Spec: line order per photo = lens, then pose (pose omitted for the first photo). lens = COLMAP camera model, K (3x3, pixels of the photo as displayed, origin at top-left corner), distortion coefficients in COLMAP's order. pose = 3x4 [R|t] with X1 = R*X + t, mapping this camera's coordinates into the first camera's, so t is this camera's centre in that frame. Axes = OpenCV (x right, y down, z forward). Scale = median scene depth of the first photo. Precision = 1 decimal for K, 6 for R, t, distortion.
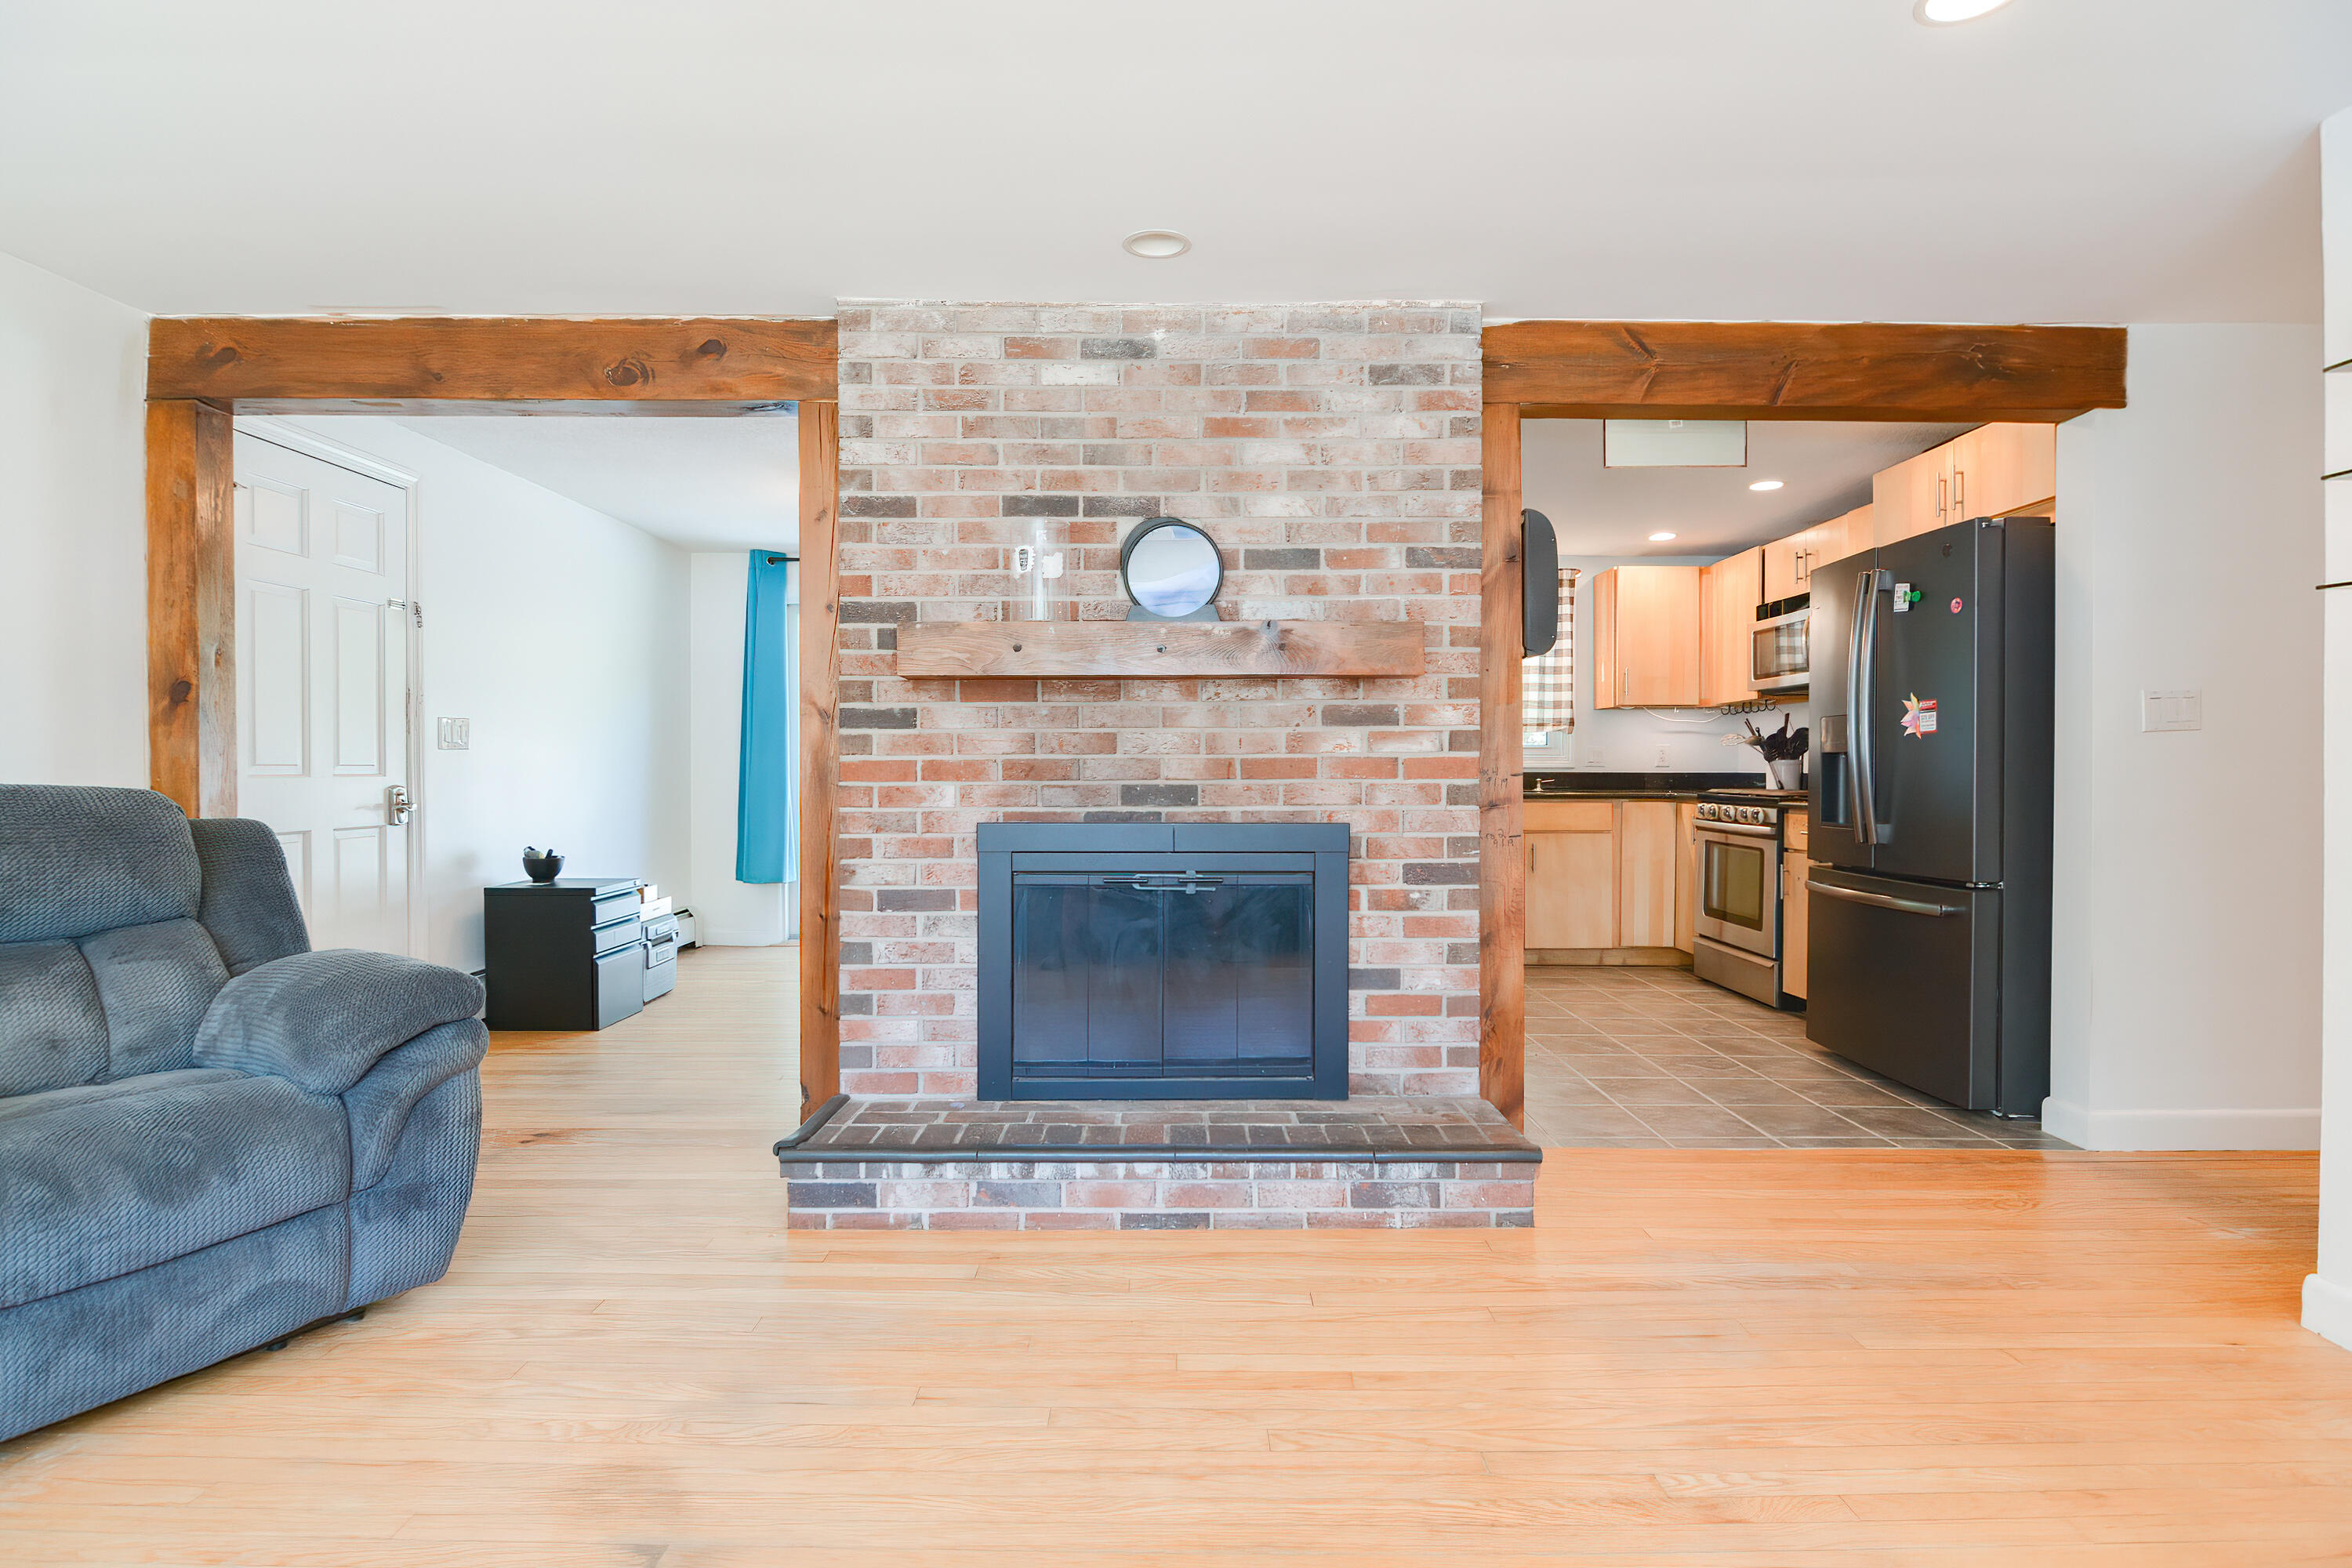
lens RADIAL K [[1156.0, 0, 1172.4], [0, 1156.0, 781.3], [0, 0, 1]] dist [0.000344, -0.001413]
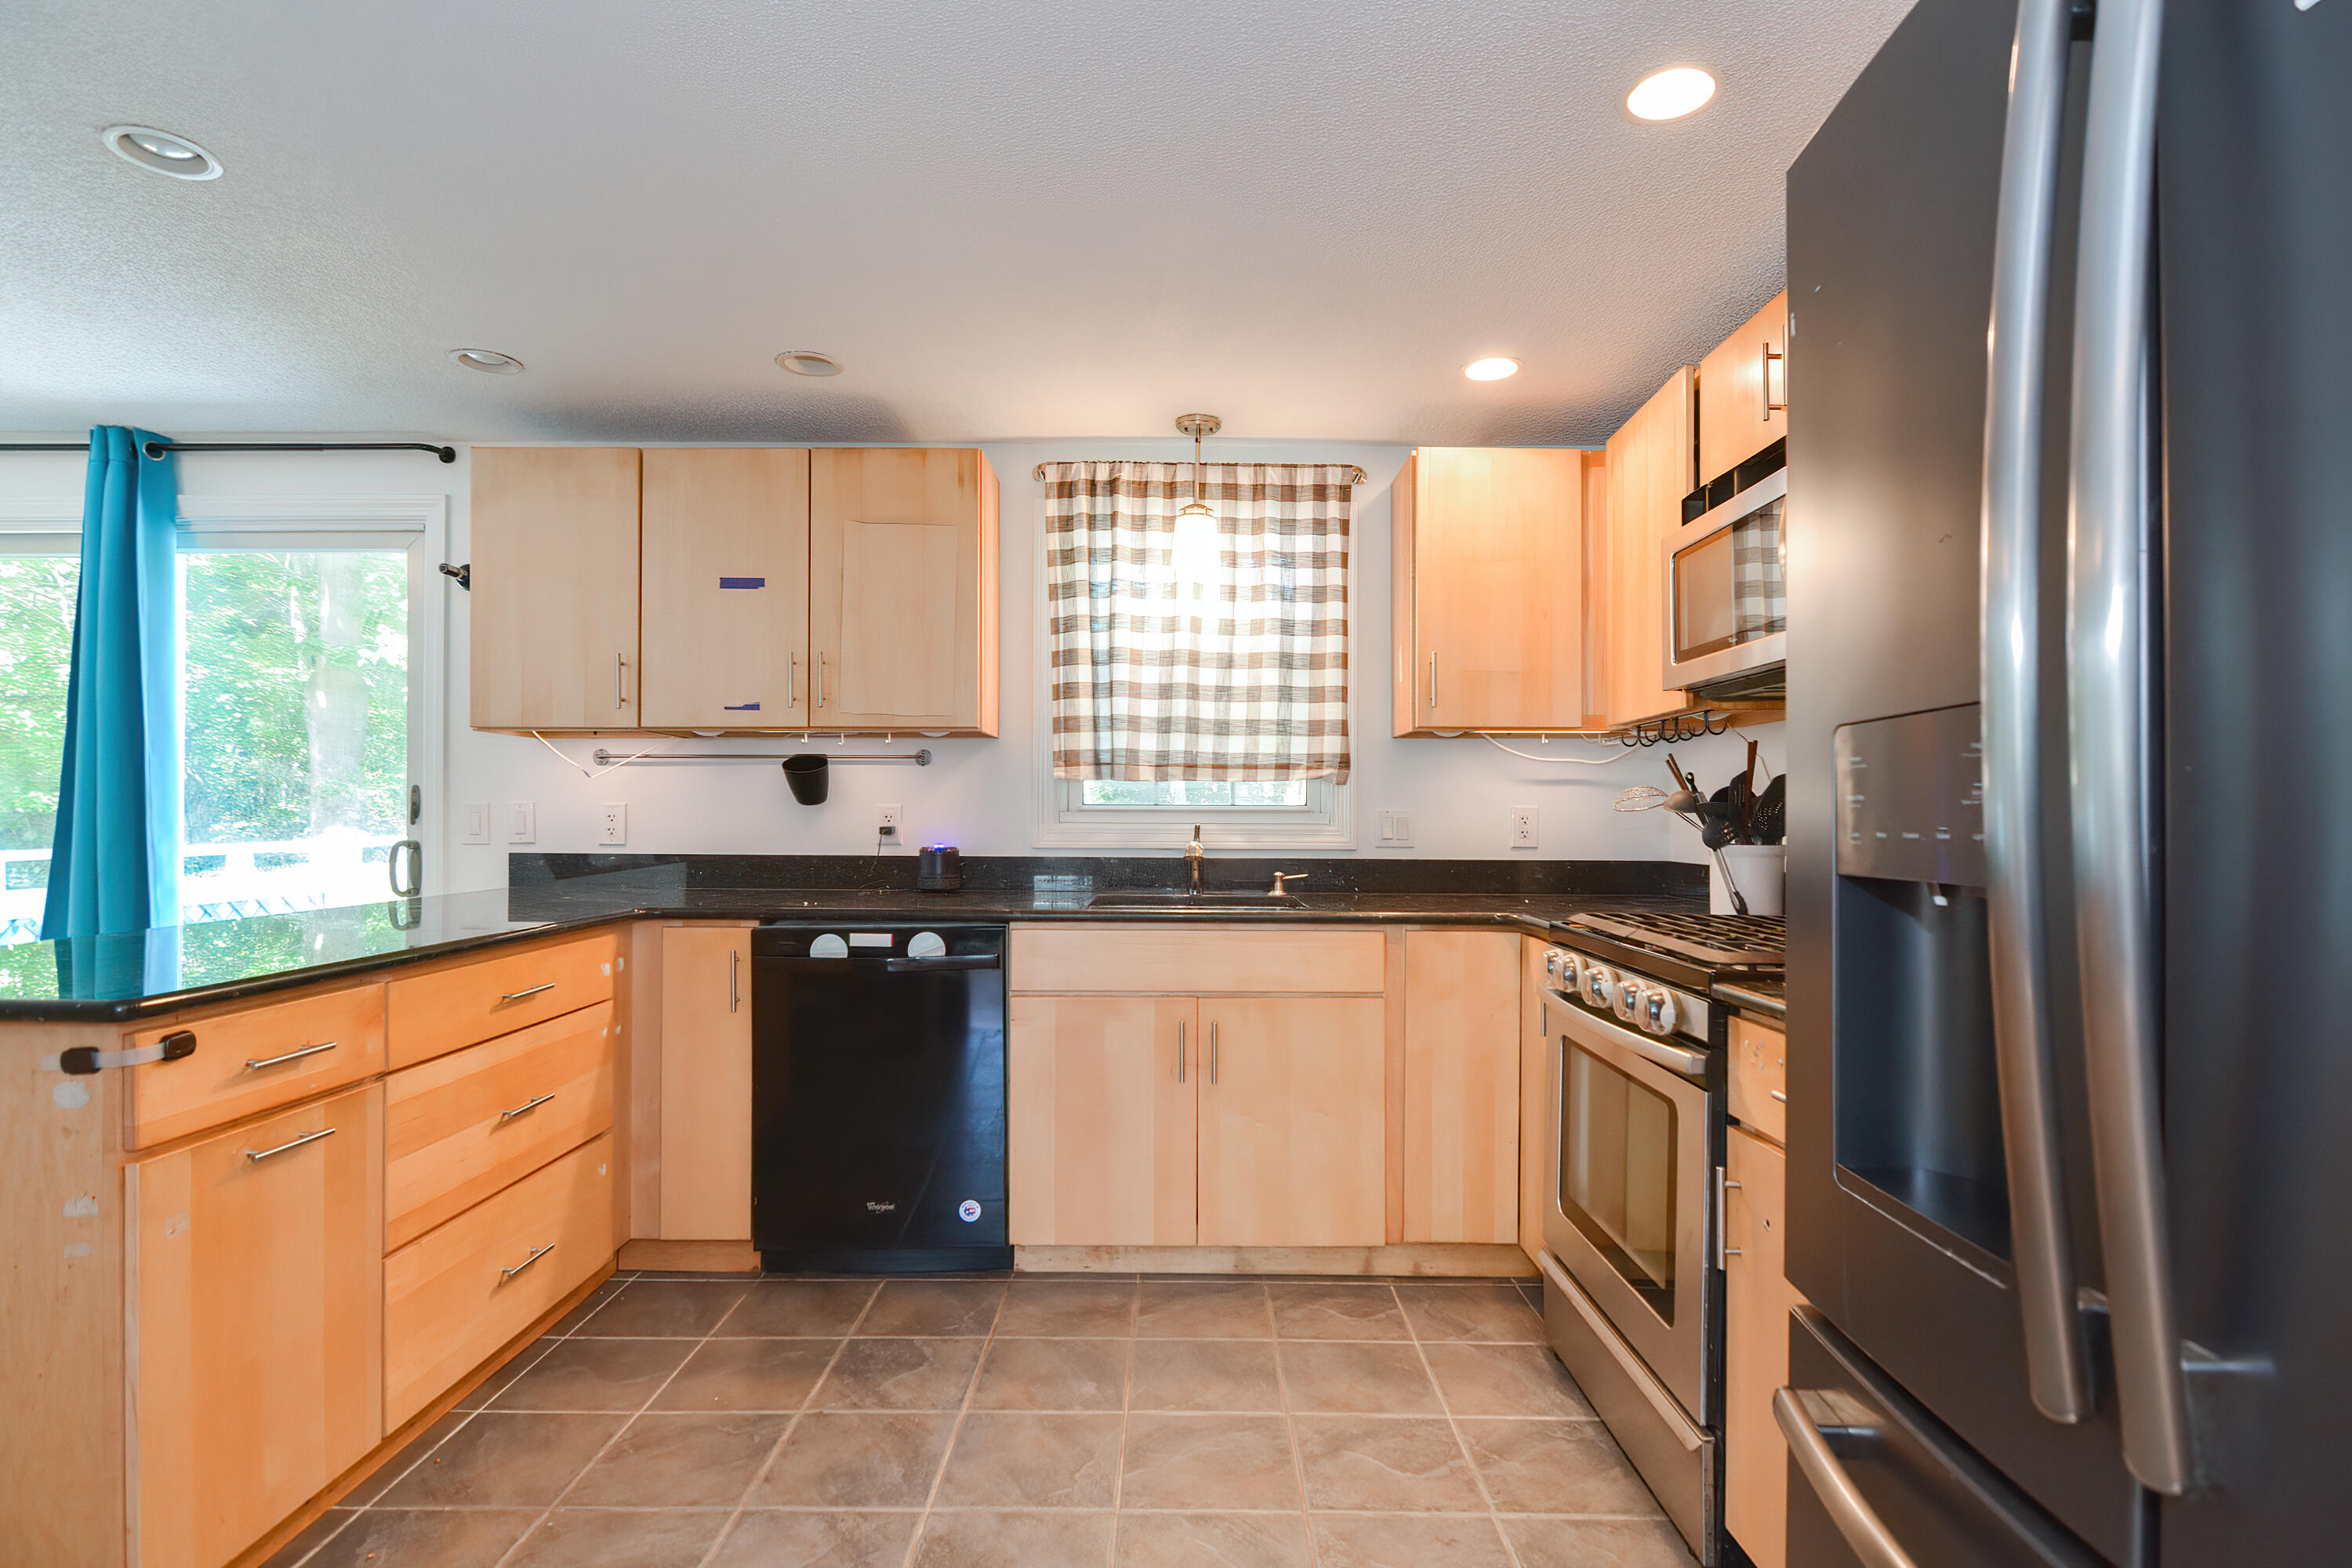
lens RADIAL K [[1156.0, 0, 1184.5], [0, 1156.0, 805.4], [0, 0, 1]] dist [0.000344, -0.001413]
pose [[0.999987, 0.004002, 0.003023, 0.314323], [-0.003934, 0.999749, -0.022047, -0.023647], [-0.003111, 0.022035, 0.999752, 0.561557]]
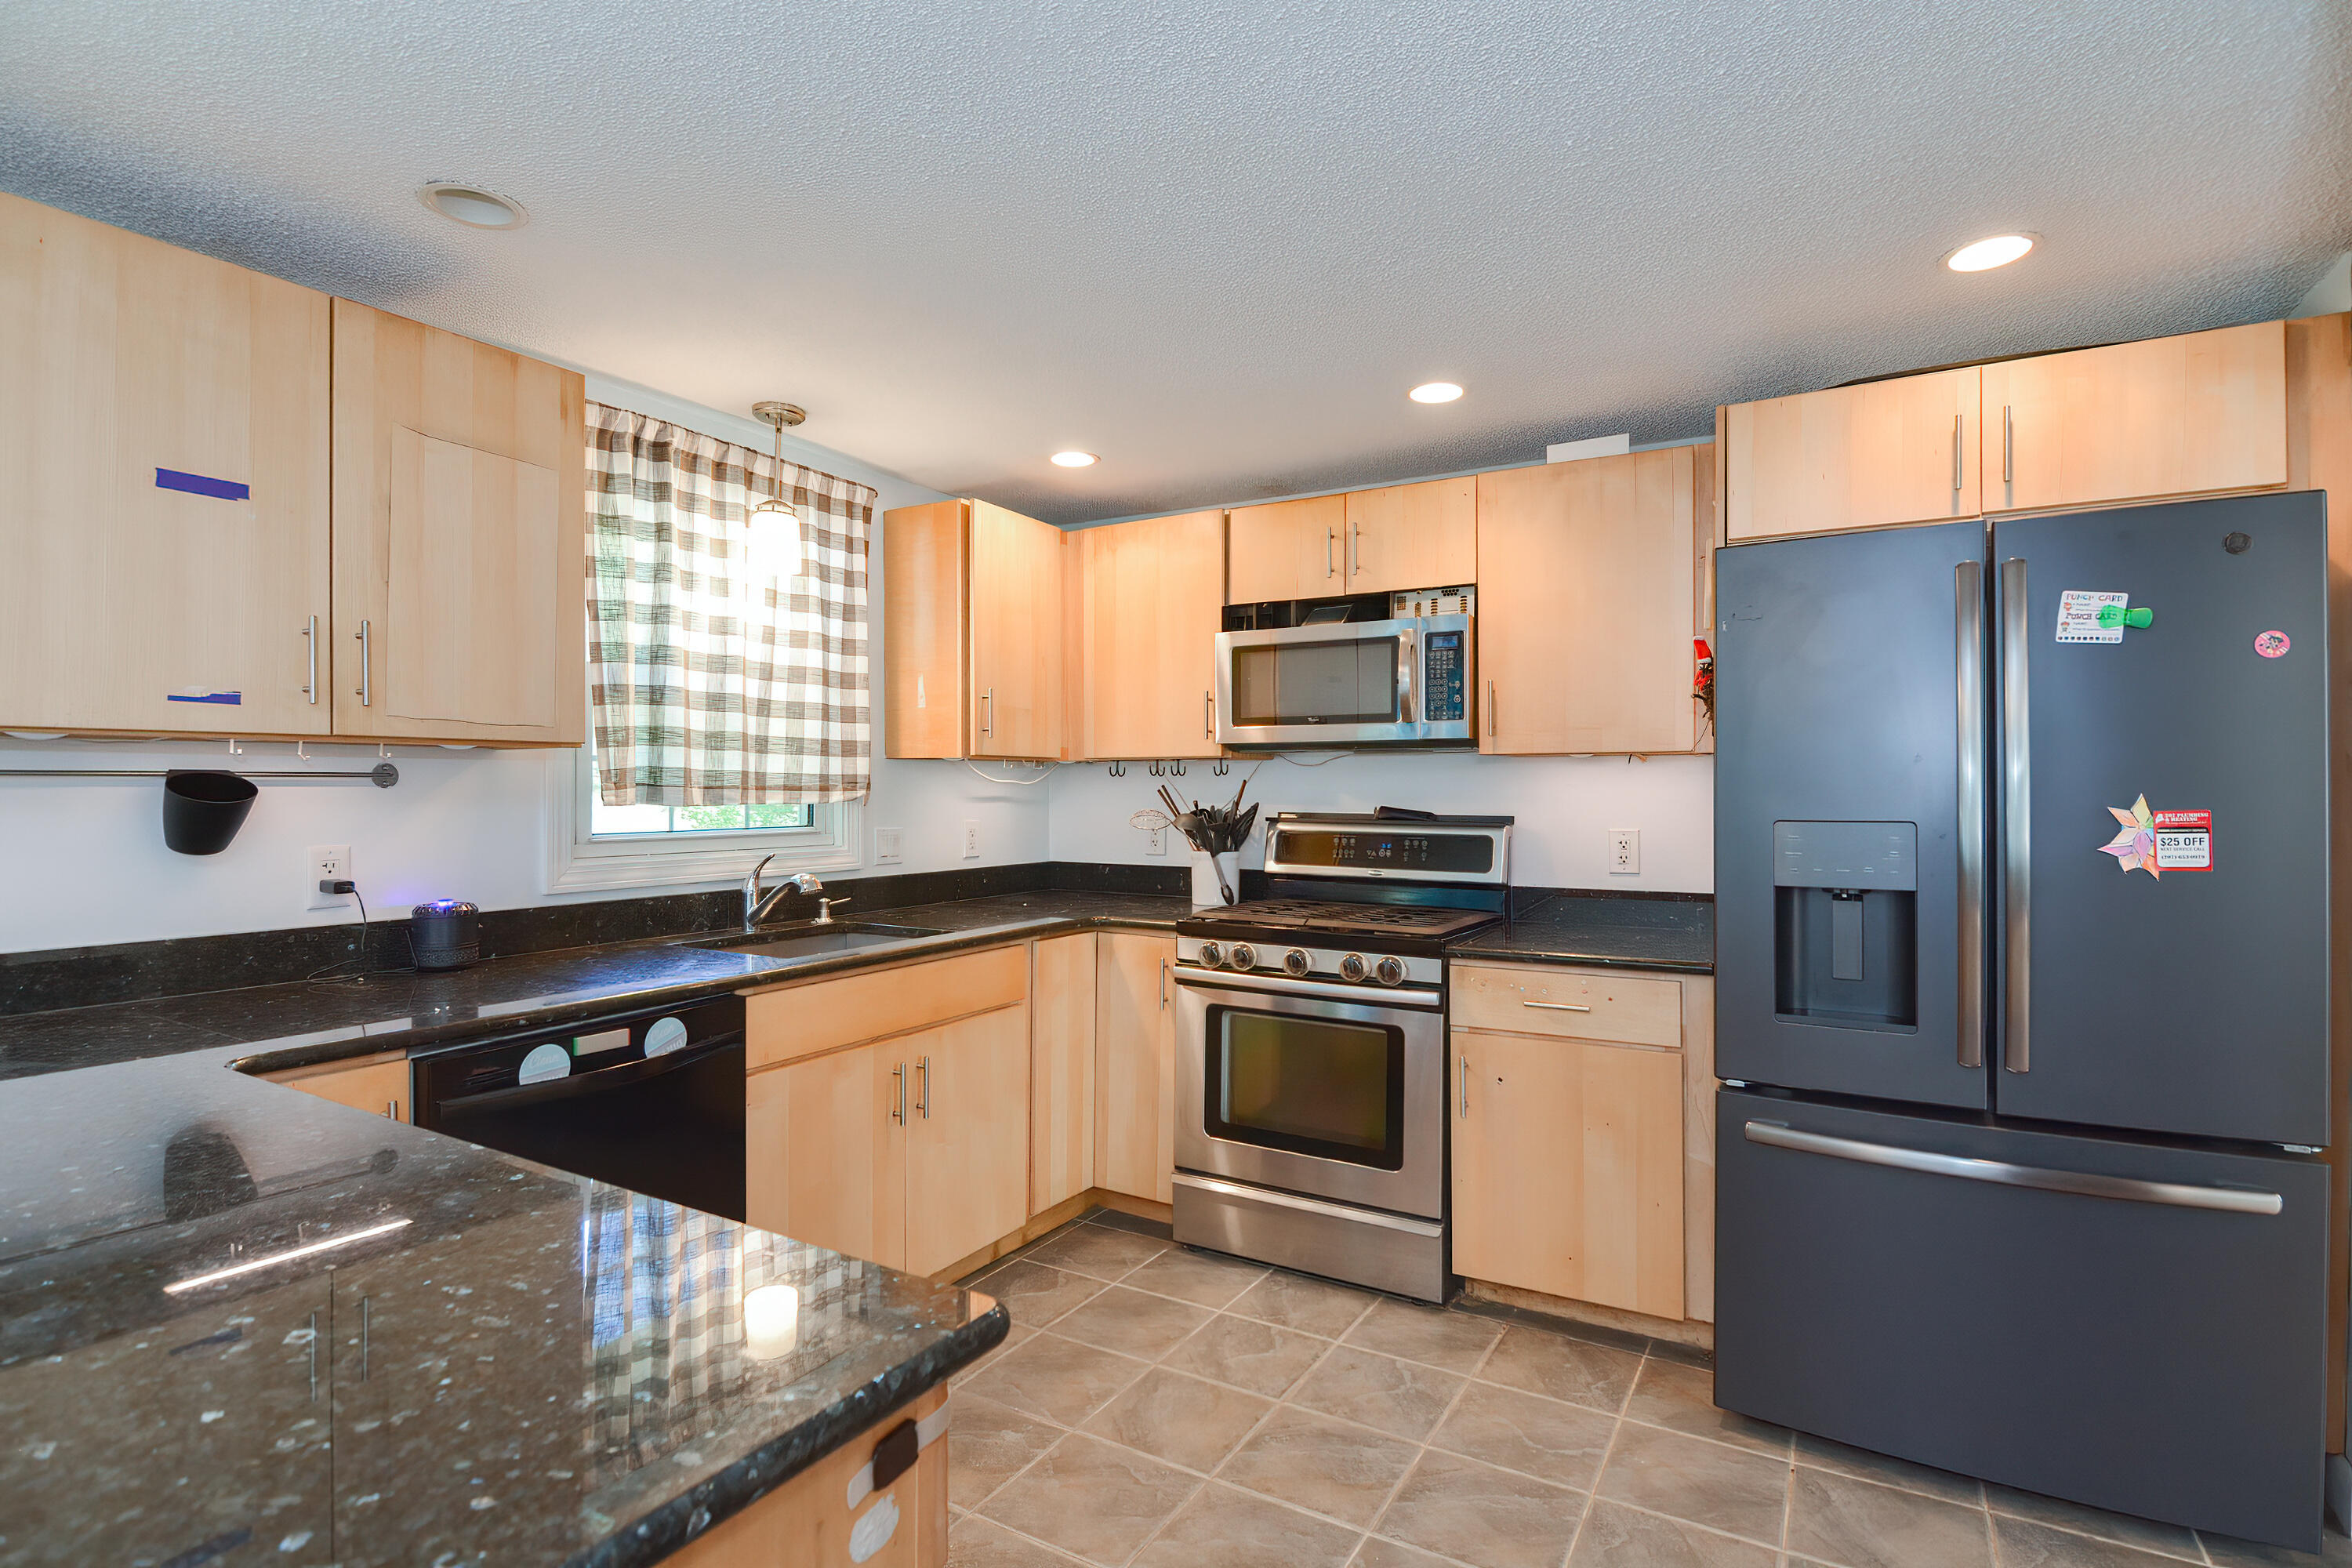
lens RADIAL K [[1156.0, 0, 1173.6], [0, 1156.0, 787.2], [0, 0, 1]] dist [0.000344, -0.001413]
pose [[0.504065, -0.001033, 0.863665, -0.037381], [0.009806, 0.999942, -0.004527, -0.052698], [-0.863610, 0.010751, 0.504046, 0.715977]]
